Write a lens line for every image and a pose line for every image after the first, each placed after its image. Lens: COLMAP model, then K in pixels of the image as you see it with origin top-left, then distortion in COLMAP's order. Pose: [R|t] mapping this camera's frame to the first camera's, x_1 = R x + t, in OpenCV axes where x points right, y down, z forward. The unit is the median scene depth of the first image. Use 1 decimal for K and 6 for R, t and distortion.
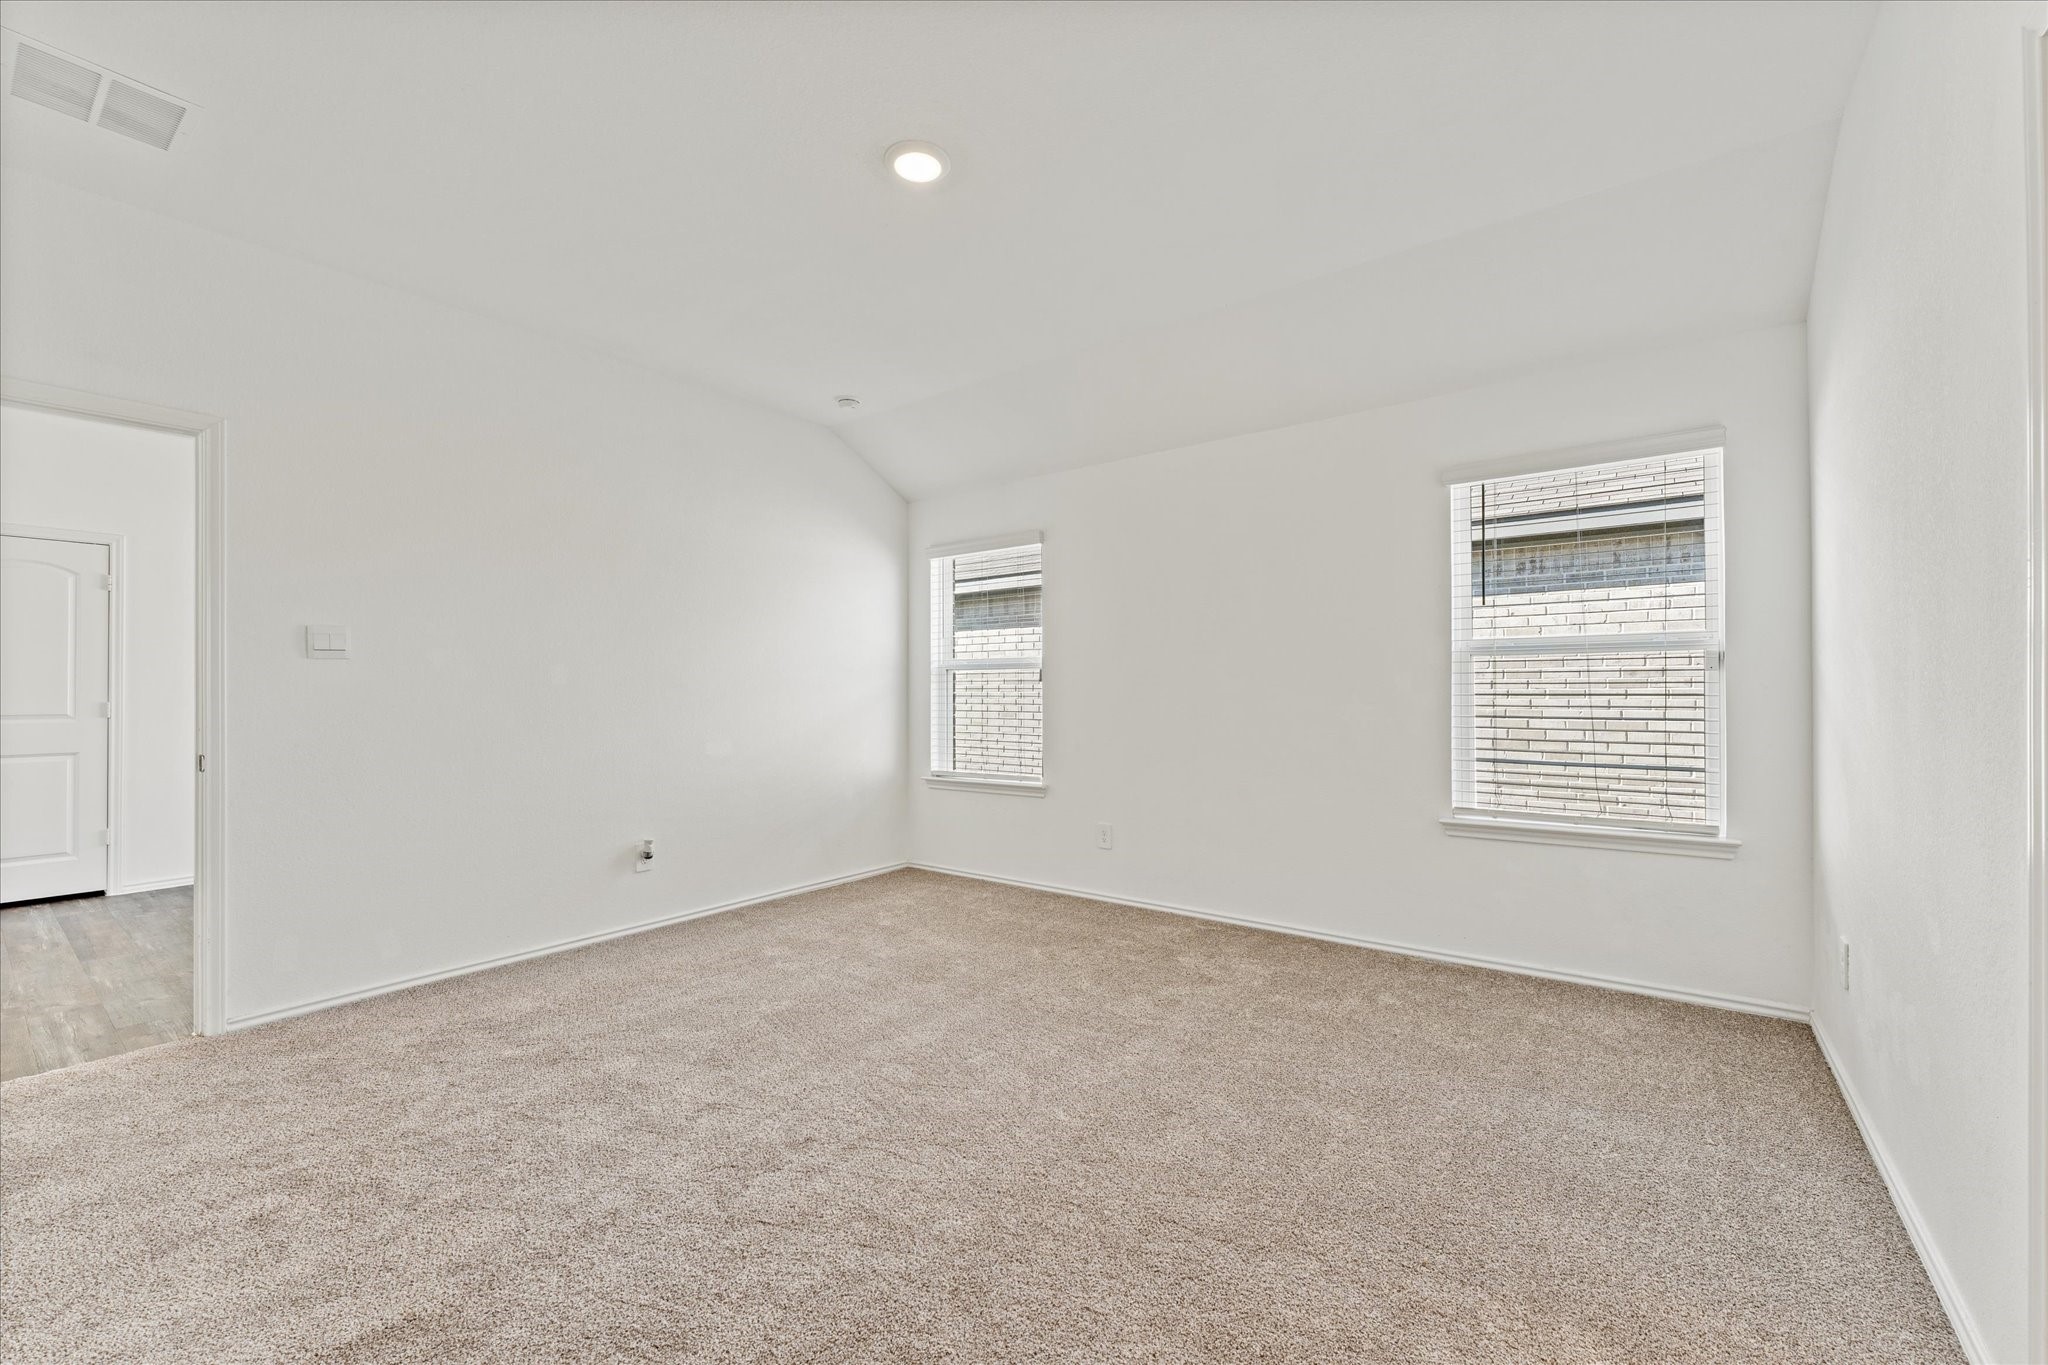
lens RADIAL K [[823.8, 0, 1024.0], [0, 823.8, 687.9], [0, 0, 1]] dist [-0.001034, 0.000038]
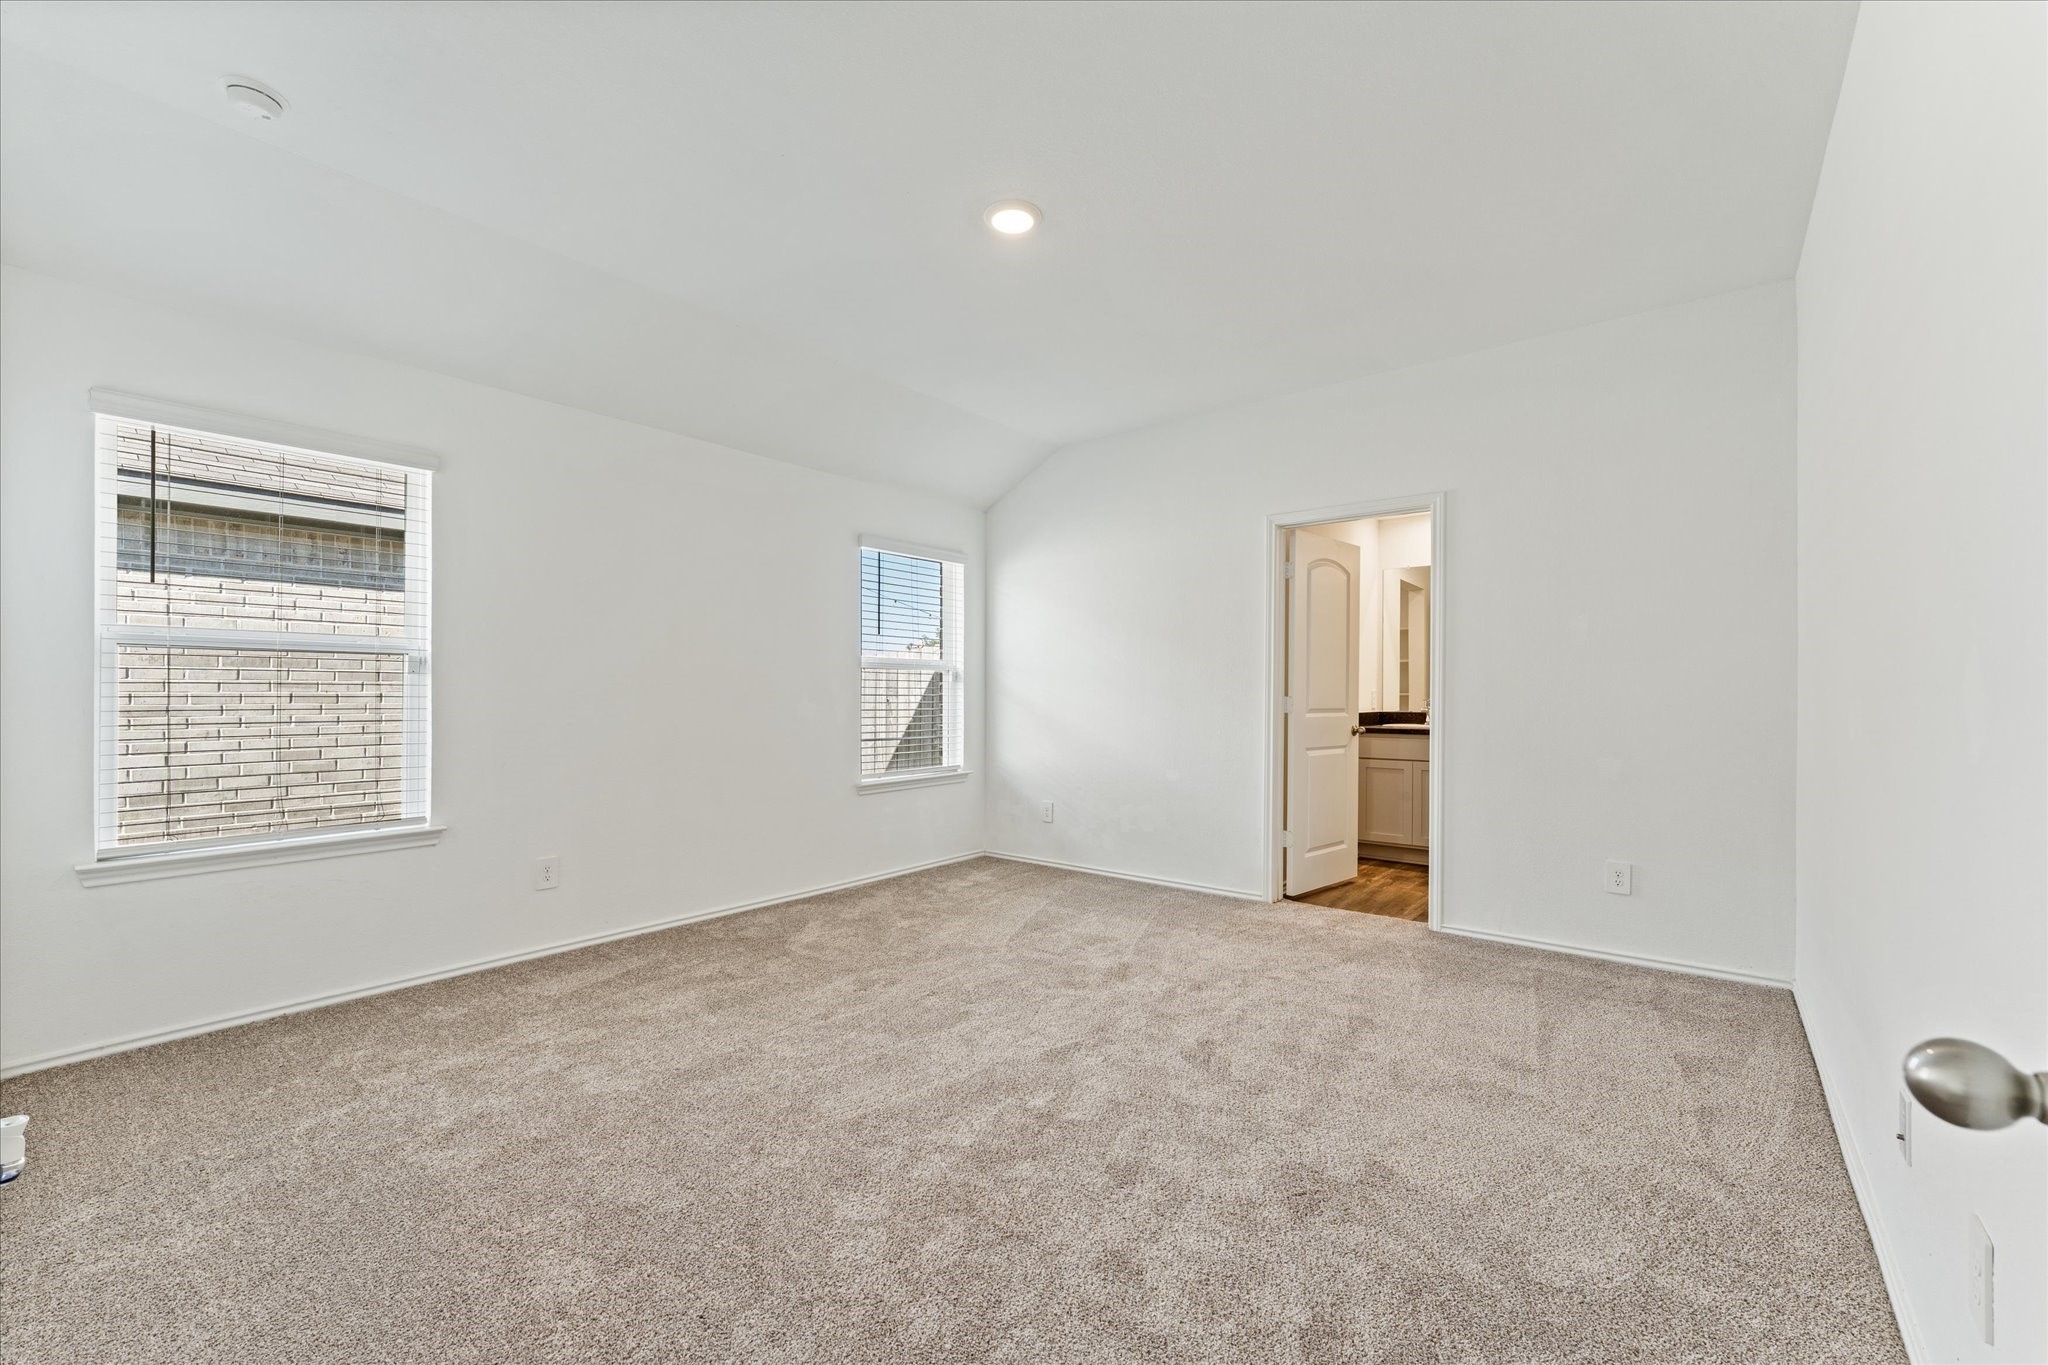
lens RADIAL K [[823.8, 0, 1024.0], [0, 823.8, 687.9], [0, 0, 1]] dist [-0.001034, 0.000038]
pose [[0.035420, 0.011193, 0.999310, -0.209757], [-0.007264, 0.999914, -0.010942, 0.002228], [-0.999346, -0.006872, 0.035498, 0.159609]]
